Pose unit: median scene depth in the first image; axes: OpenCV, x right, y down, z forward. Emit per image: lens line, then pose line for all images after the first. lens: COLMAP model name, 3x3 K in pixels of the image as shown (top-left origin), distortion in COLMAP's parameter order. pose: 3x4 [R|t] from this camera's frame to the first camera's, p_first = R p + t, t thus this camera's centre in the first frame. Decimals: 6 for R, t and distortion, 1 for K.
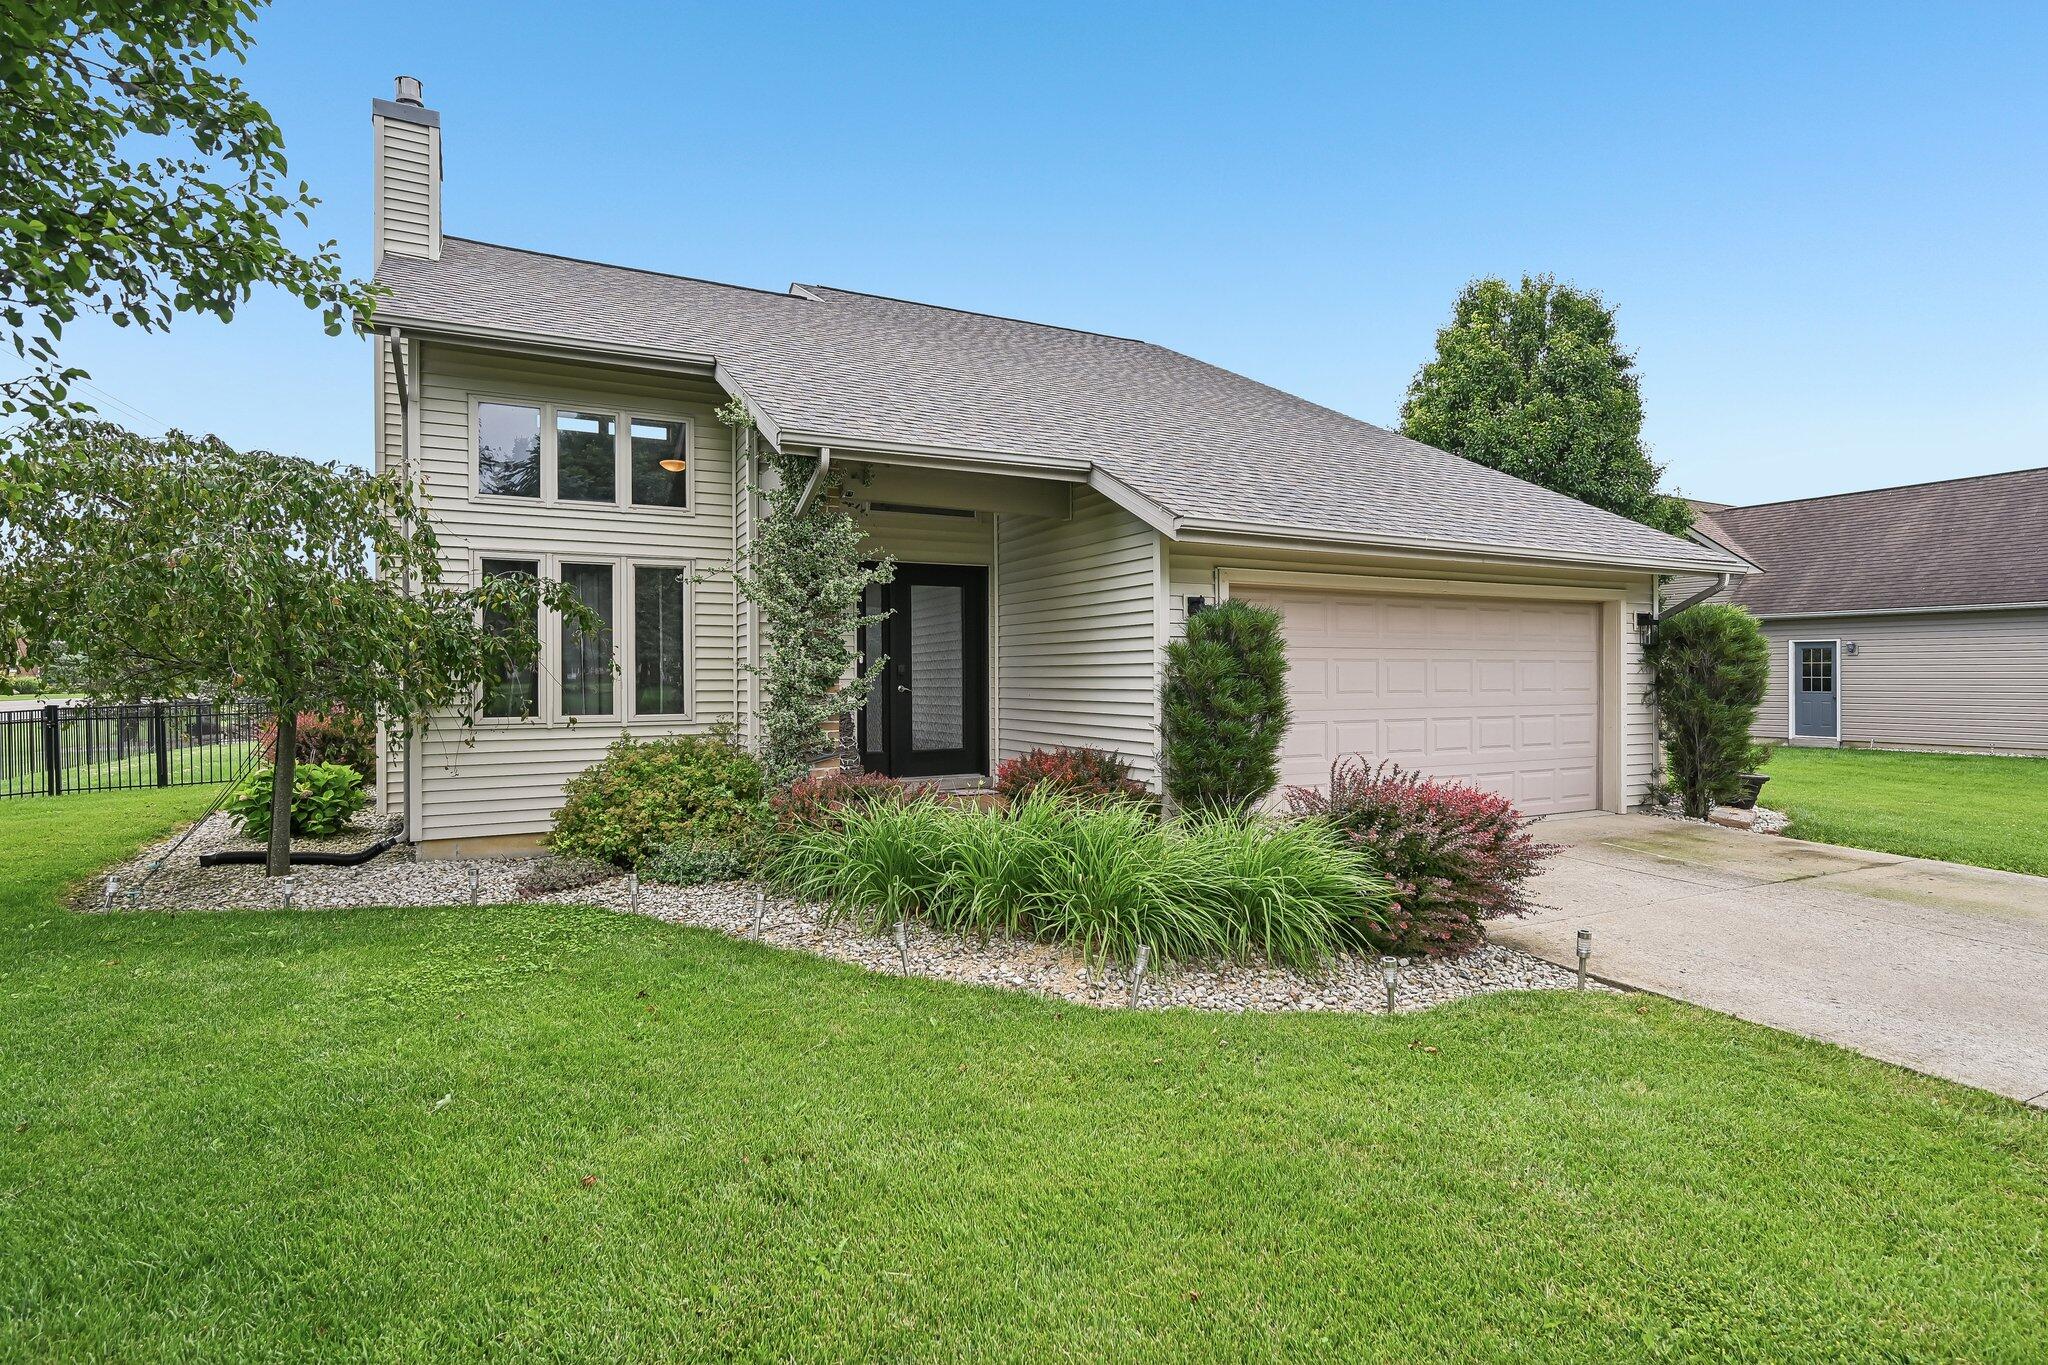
lens RADIAL K [[1098.1, 0, 1024.0], [0, 1098.1, 682.5], [0, 0, 1]] dist [0.046428, 0.000079]
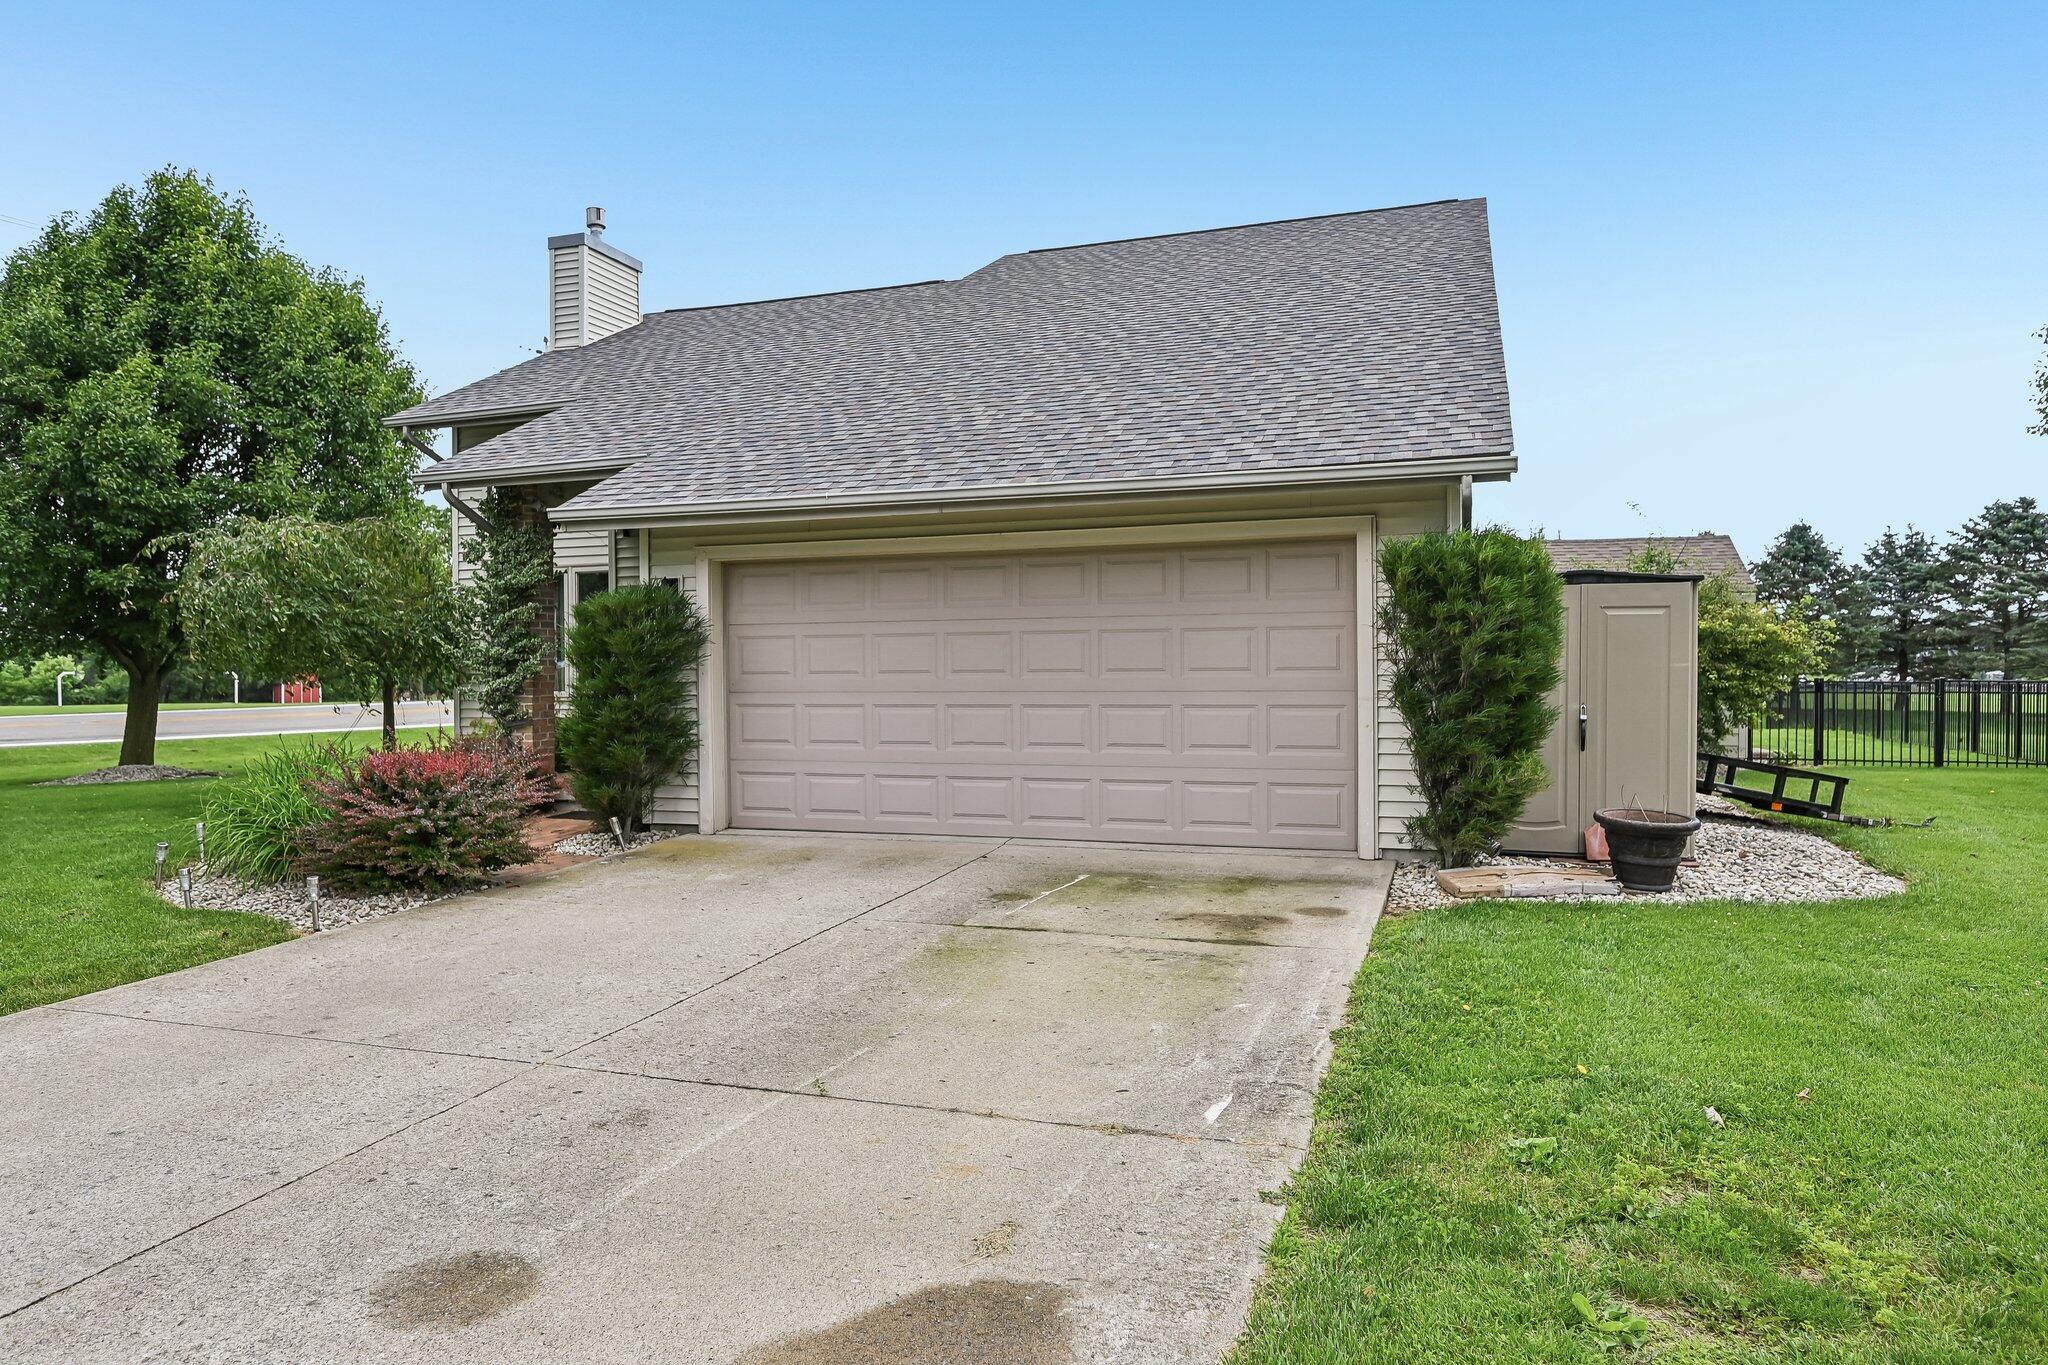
lens RADIAL K [[1348.6, 0, 1024.0], [0, 1348.6, 682.5], [0, 0, 1]] dist [-0.001912, -0.004209]
pose [[0.667301, 0.004358, -0.744775, 1.097726], [0.003390, 0.999955, 0.008888, 0.007572], [0.744781, -0.008456, 0.667256, 0.360373]]
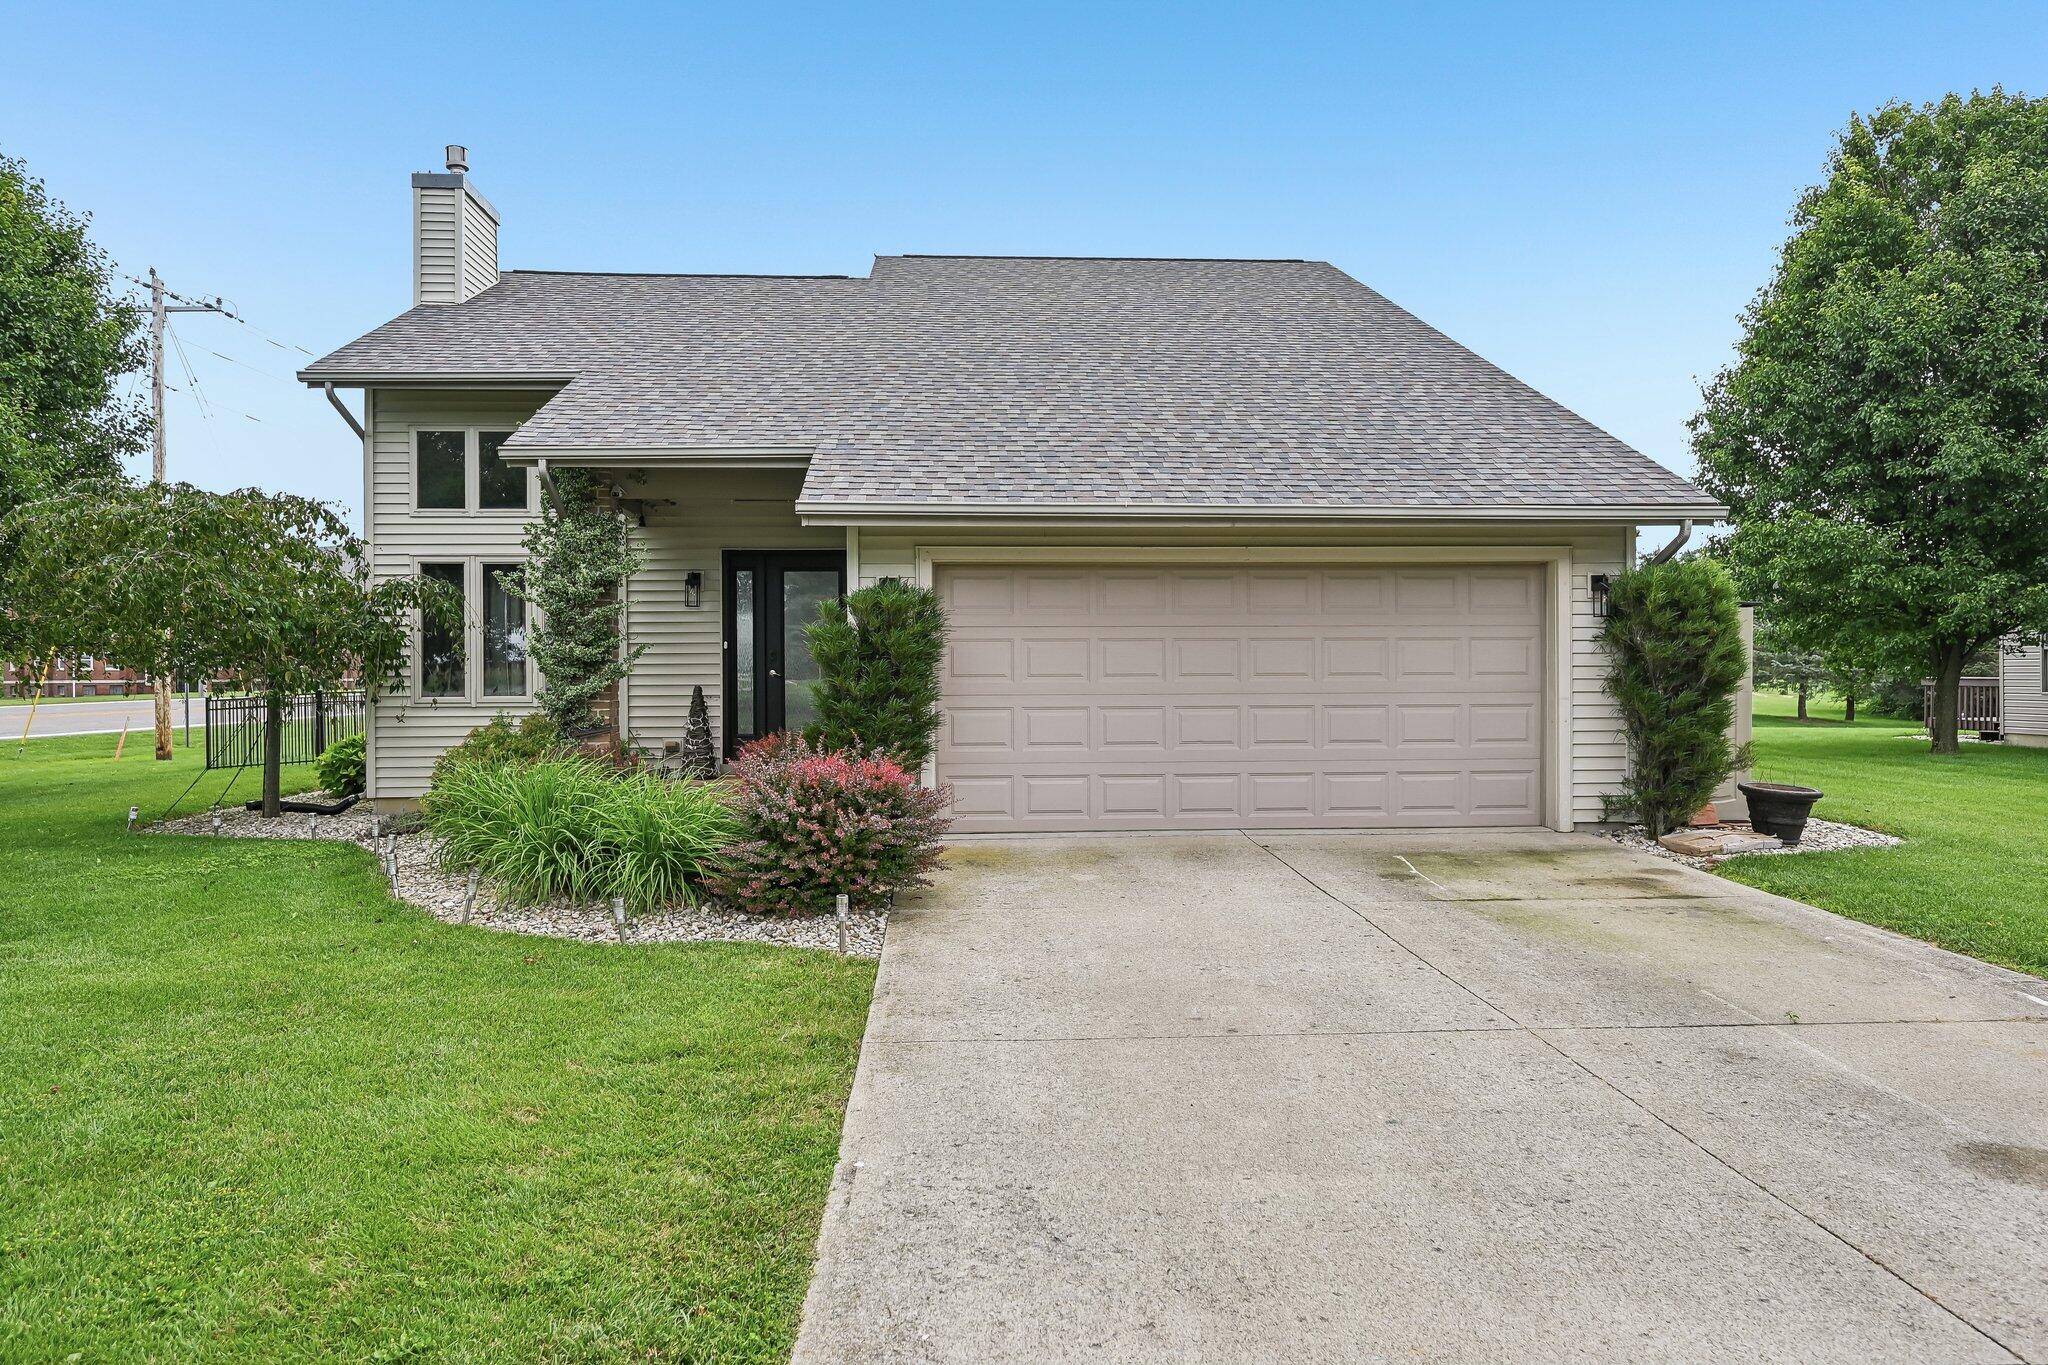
lens RADIAL K [[1361.8, 0, 1024.0], [0, 1361.8, 682.5], [0, 0, 1]] dist [-0.003563, 0.000870]
pose [[0.906269, 0.003098, -0.422691, 0.662437], [0.000480, 0.999965, 0.008359, 0.005077], [0.422702, -0.007778, 0.906235, -0.030150]]
